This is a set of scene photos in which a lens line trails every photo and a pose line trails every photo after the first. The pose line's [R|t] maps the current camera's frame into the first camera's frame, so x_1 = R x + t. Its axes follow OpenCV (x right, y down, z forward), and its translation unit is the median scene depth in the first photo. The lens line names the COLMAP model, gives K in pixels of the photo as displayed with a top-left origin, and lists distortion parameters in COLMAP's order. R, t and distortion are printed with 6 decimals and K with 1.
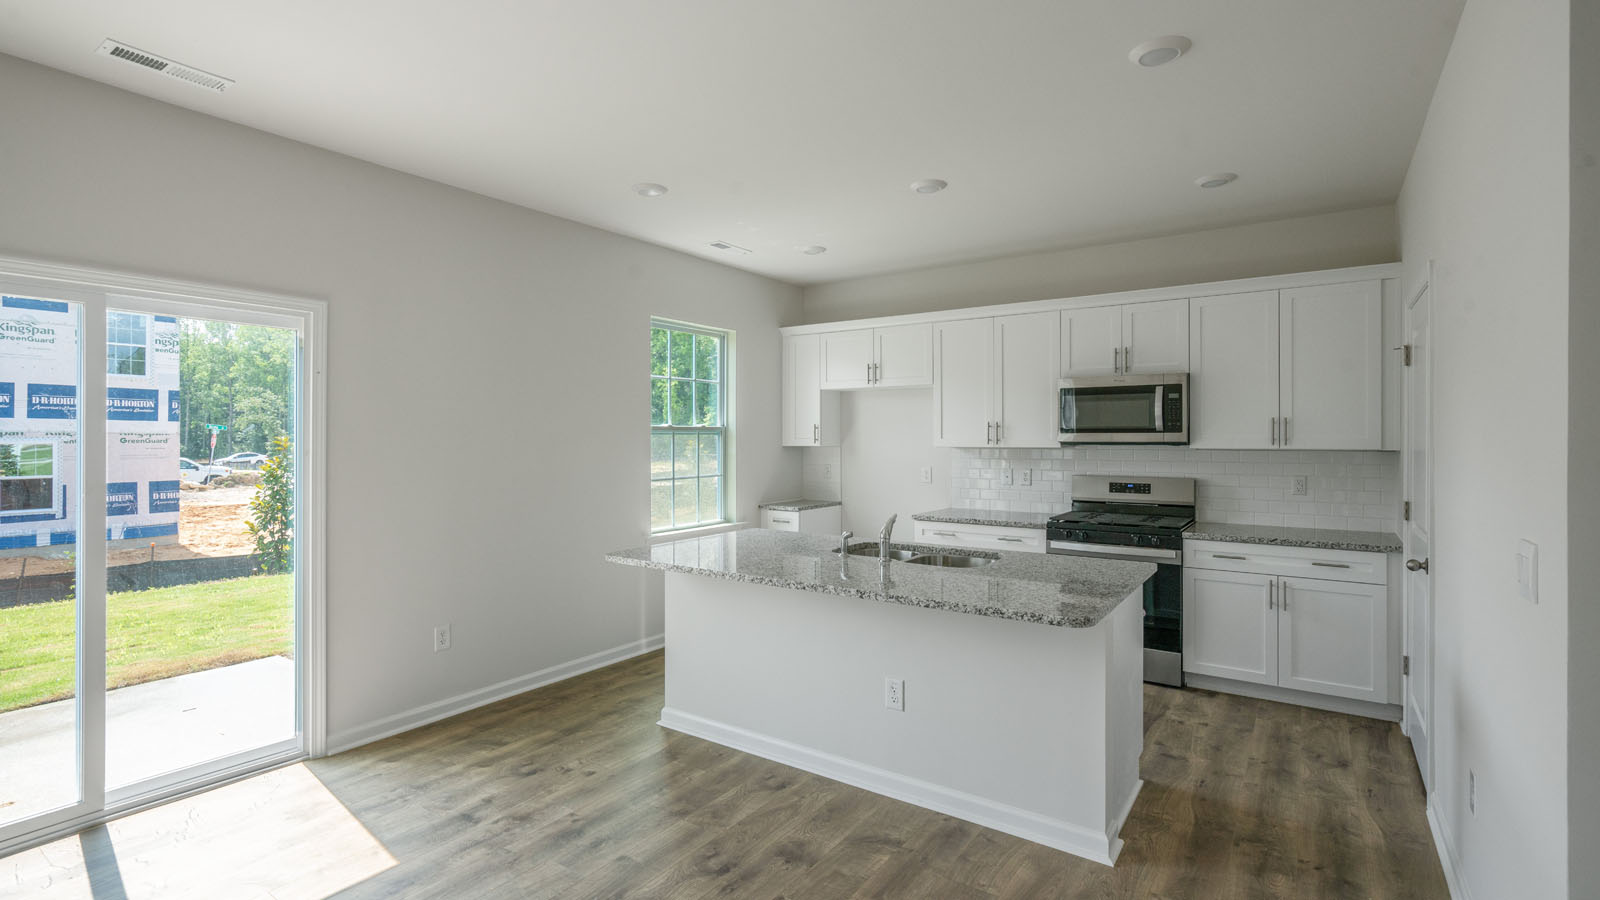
lens RADIAL K [[743.5, 0, 802.9], [0, 743.5, 436.3], [0, 0, 1]] dist [-0.002036, -0.000124]
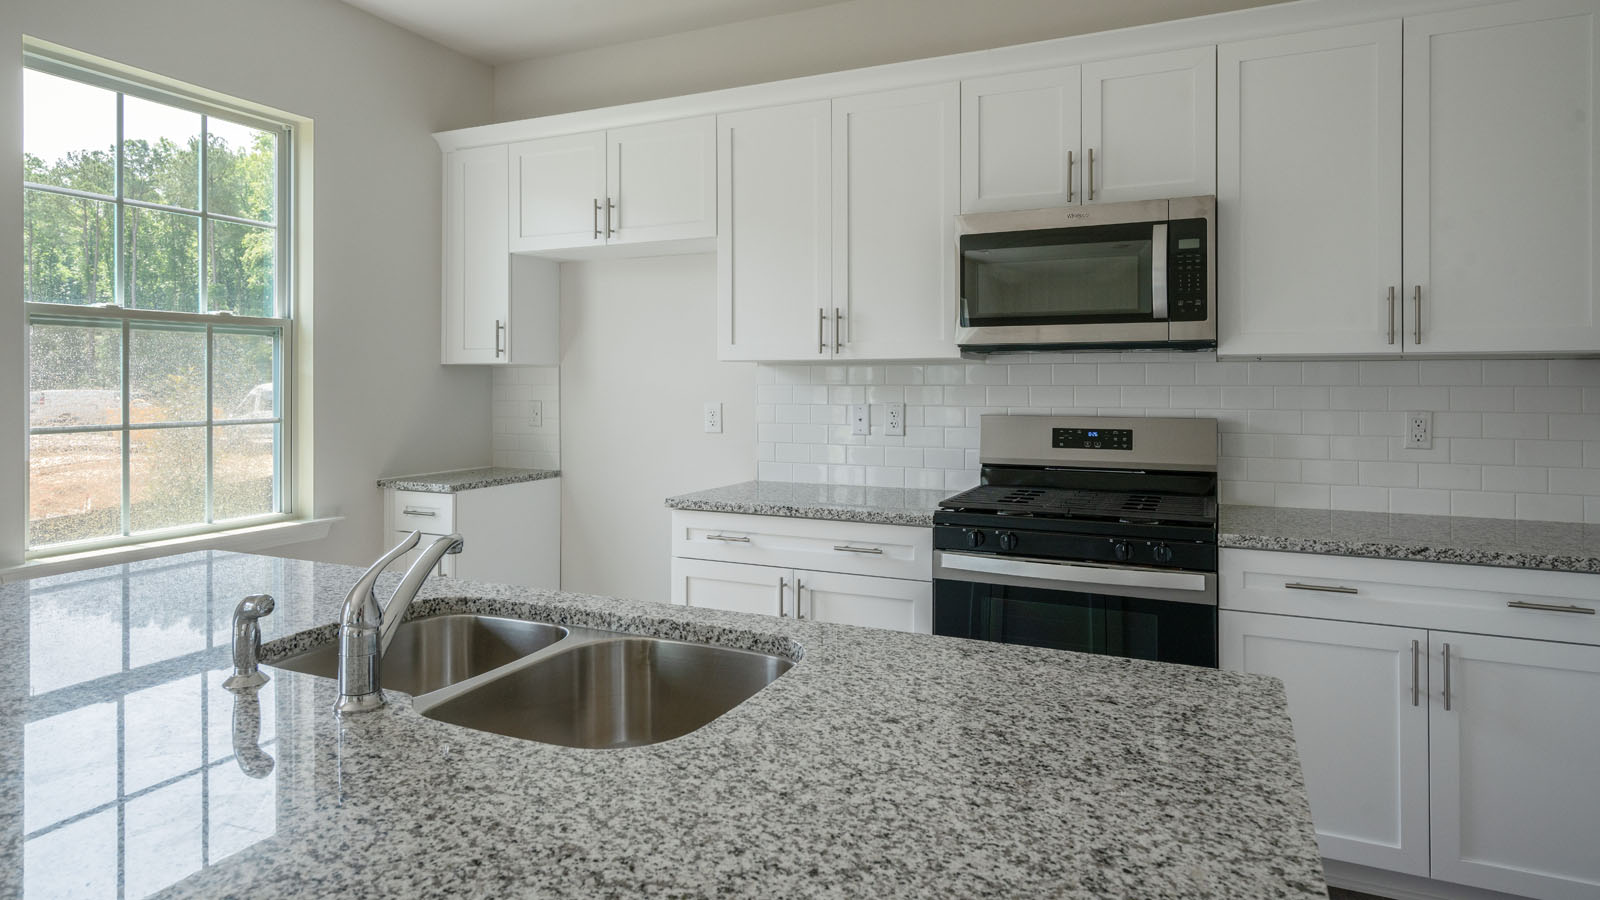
lens RADIAL K [[908.2, 0, 802.0], [0, 908.2, 379.5], [0, 0, 1]] dist [0.001895, 0.000514]
pose [[0.984680, 0.002214, 0.174354, 0.143125], [-0.001752, 0.999995, -0.002802, 0.032527], [-0.174360, 0.002454, 0.984679, 0.440300]]
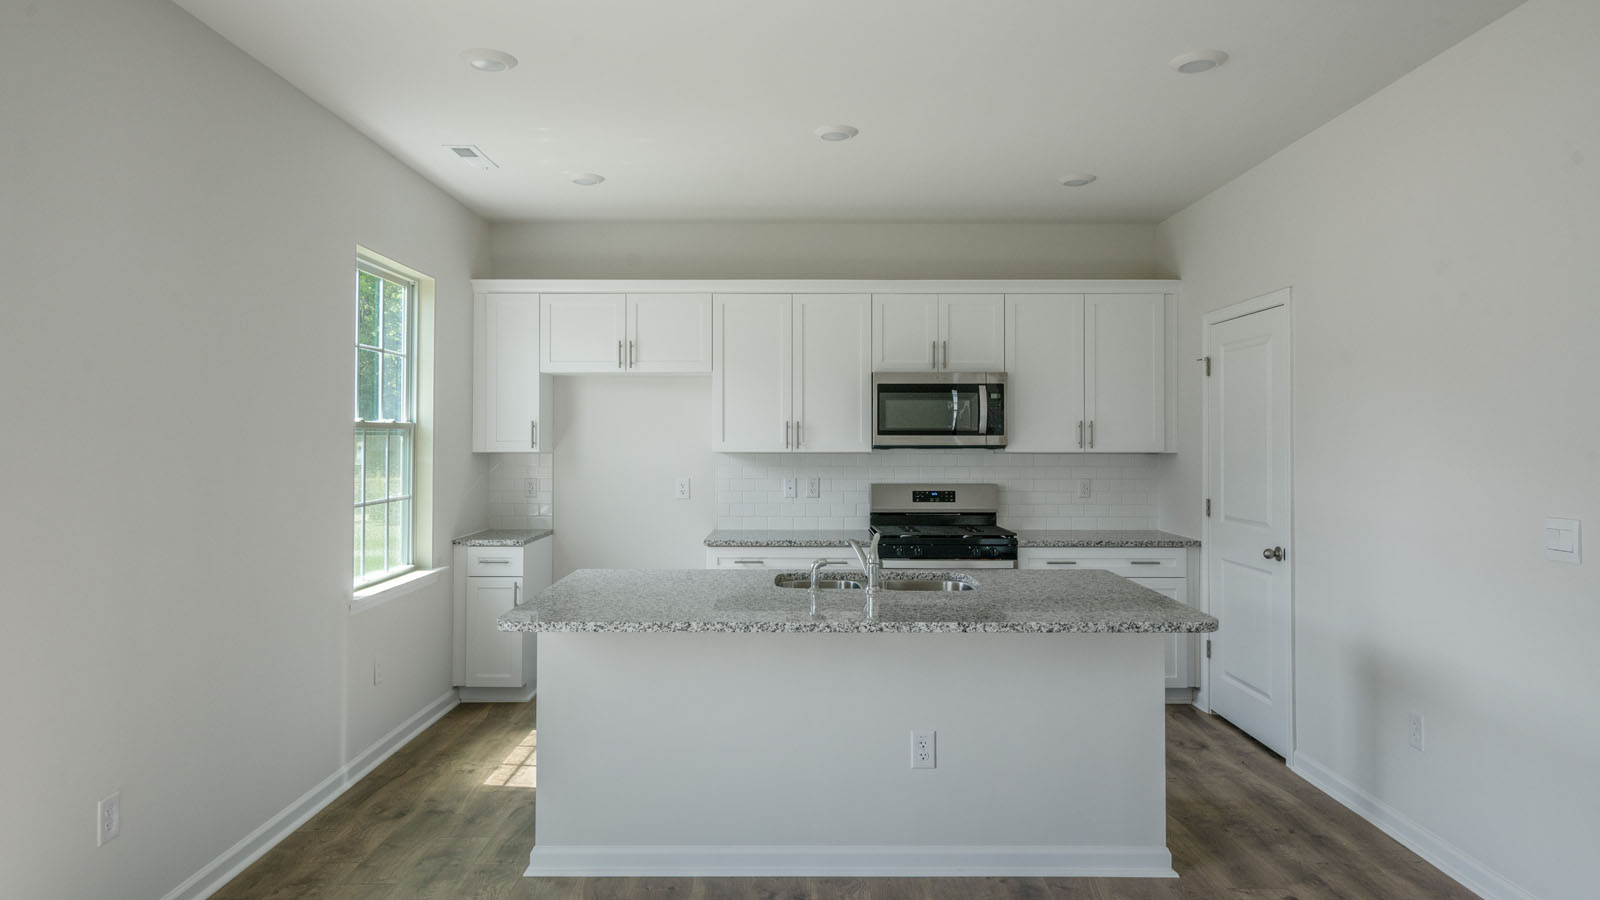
lens RADIAL K [[988.8, 0, 803.9], [0, 988.8, 423.3], [0, 0, 1]] dist [0.005032, 0.002459]
pose [[0.819250, 0.011509, 0.573322, -0.391810], [-0.002141, 0.999853, -0.017013, 0.001587], [-0.573433, 0.012710, 0.819154, 0.107065]]
